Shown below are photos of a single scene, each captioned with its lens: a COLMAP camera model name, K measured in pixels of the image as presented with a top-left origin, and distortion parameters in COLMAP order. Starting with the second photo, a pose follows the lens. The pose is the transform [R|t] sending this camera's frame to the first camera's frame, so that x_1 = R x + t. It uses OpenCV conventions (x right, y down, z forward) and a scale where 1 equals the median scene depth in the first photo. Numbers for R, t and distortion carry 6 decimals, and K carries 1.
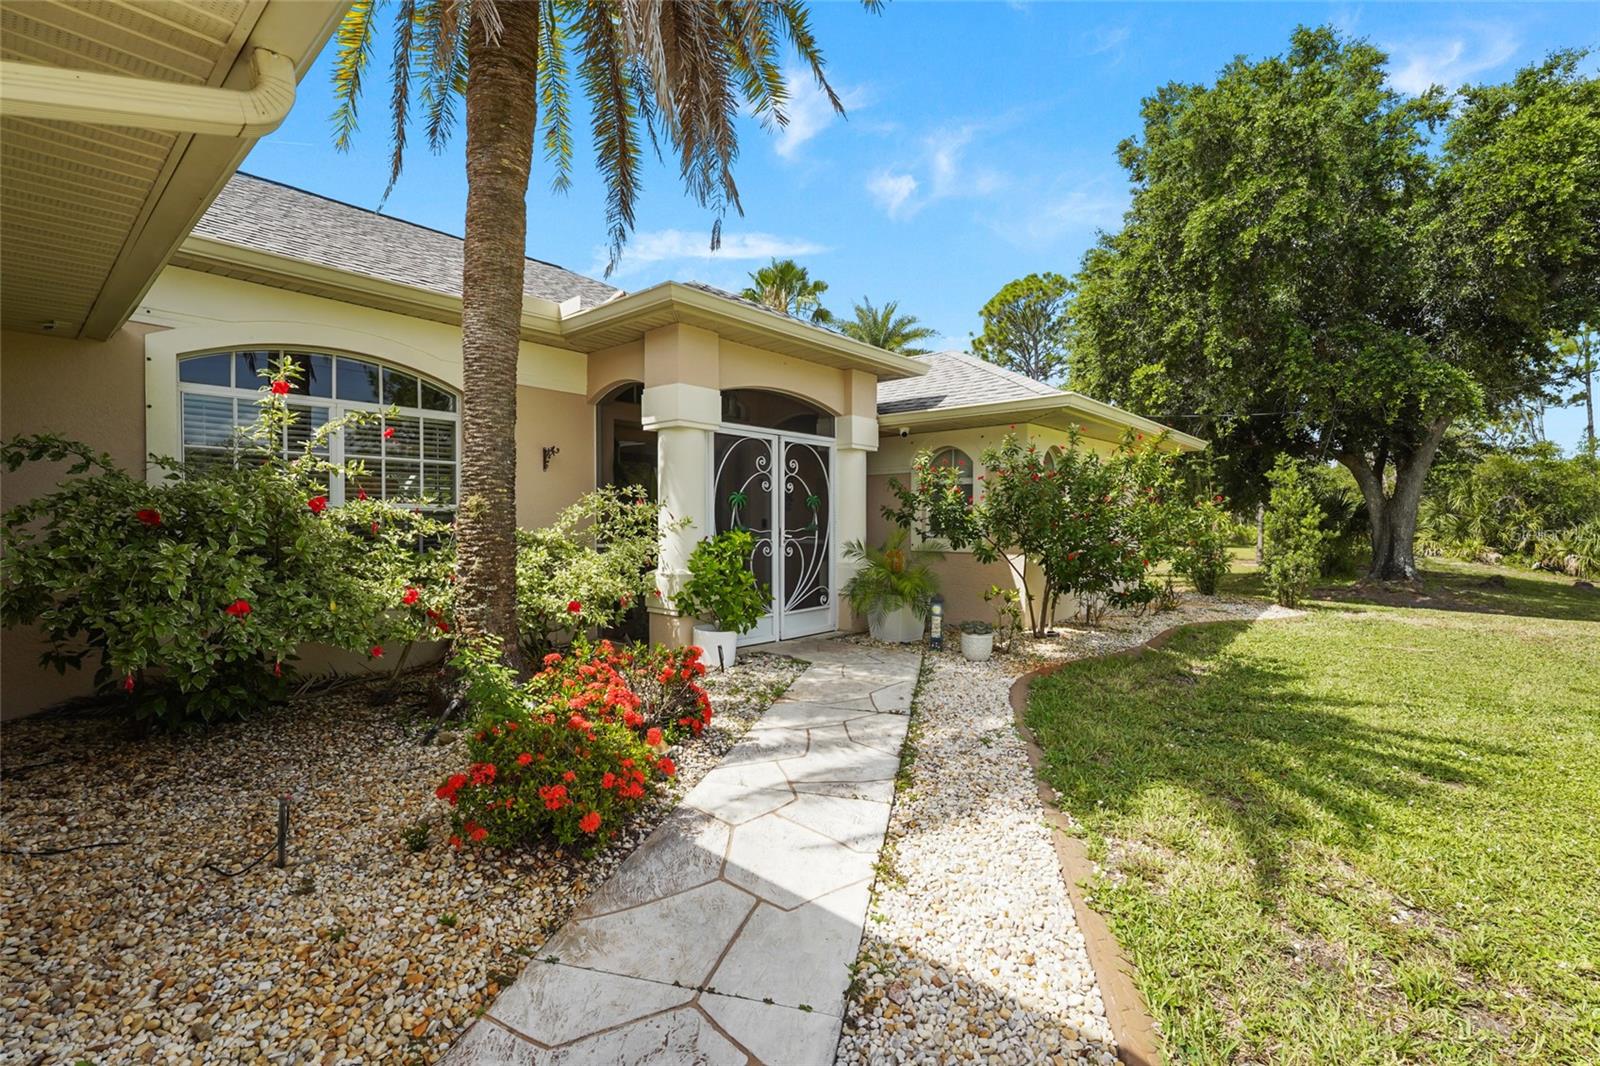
lens RADIAL K [[717.7, 0, 800.0], [0, 717.7, 533.0], [0, 0, 1]] dist [-0.000680, 0.000642]
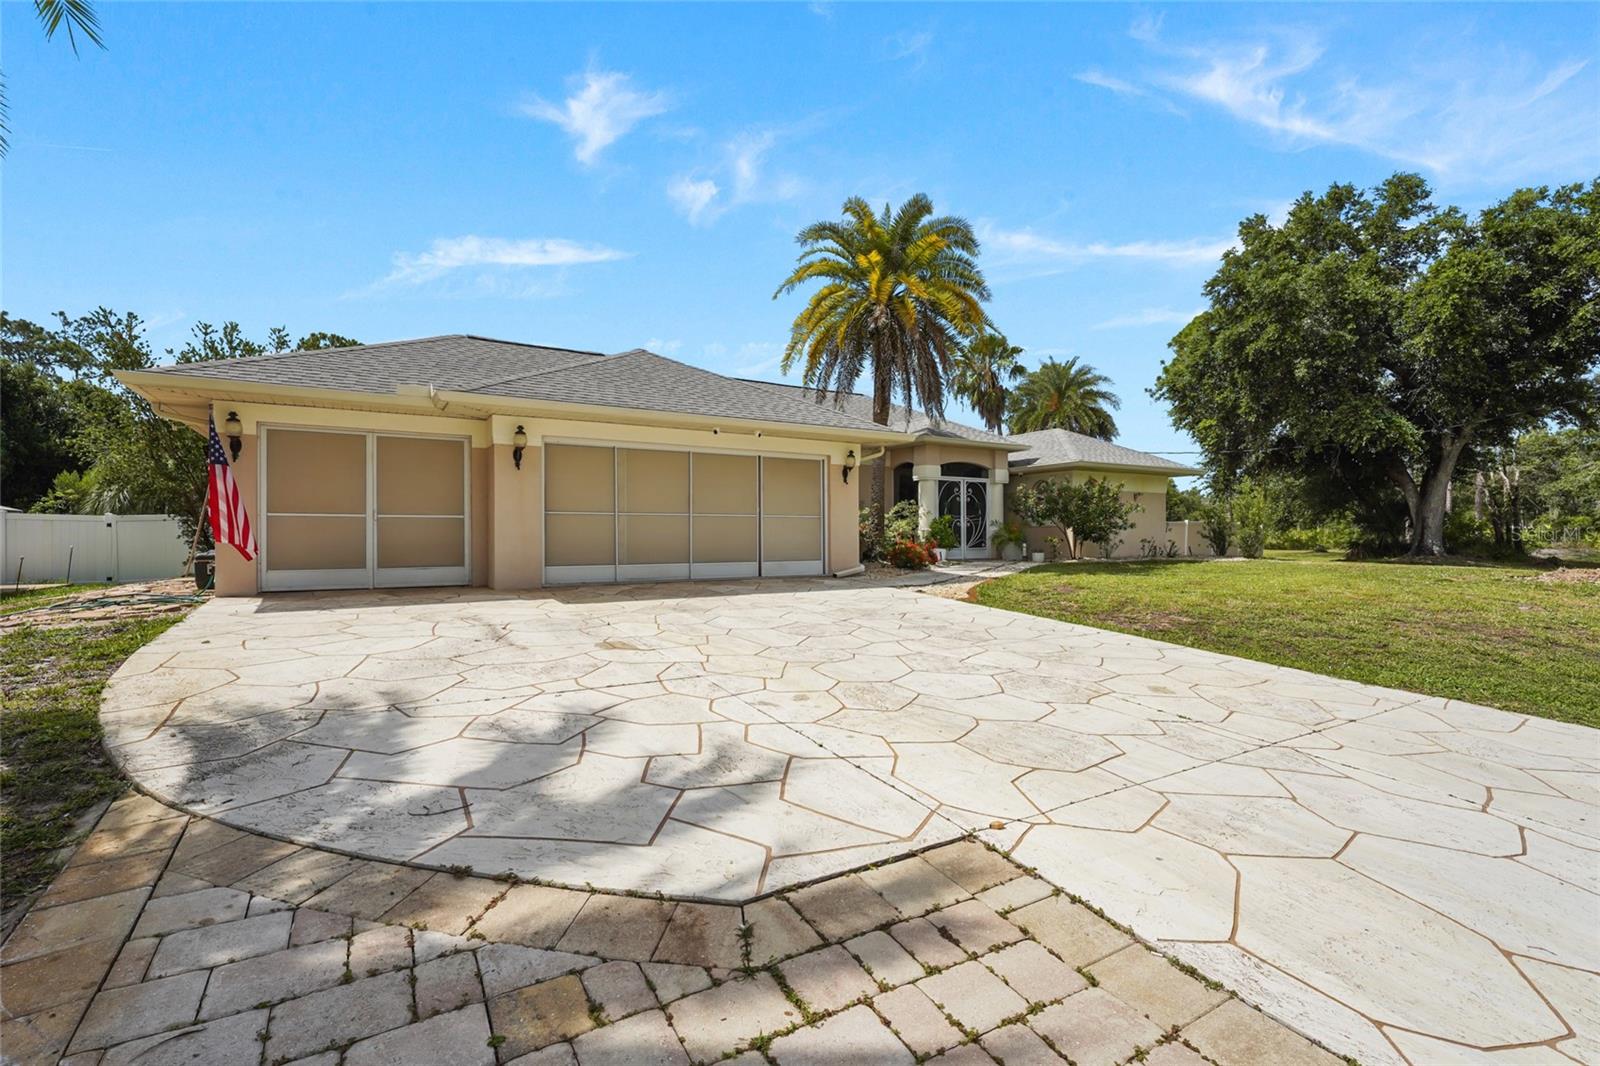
lens RADIAL K [[717.7, 0, 800.0], [0, 717.7, 533.0], [0, 0, 1]] dist [-0.000680, 0.000642]
pose [[0.952891, -0.005800, -0.303256, 0.188237], [0.000296, 0.999834, -0.018194, 0.101760], [0.303311, 0.017247, 0.952735, -1.604736]]
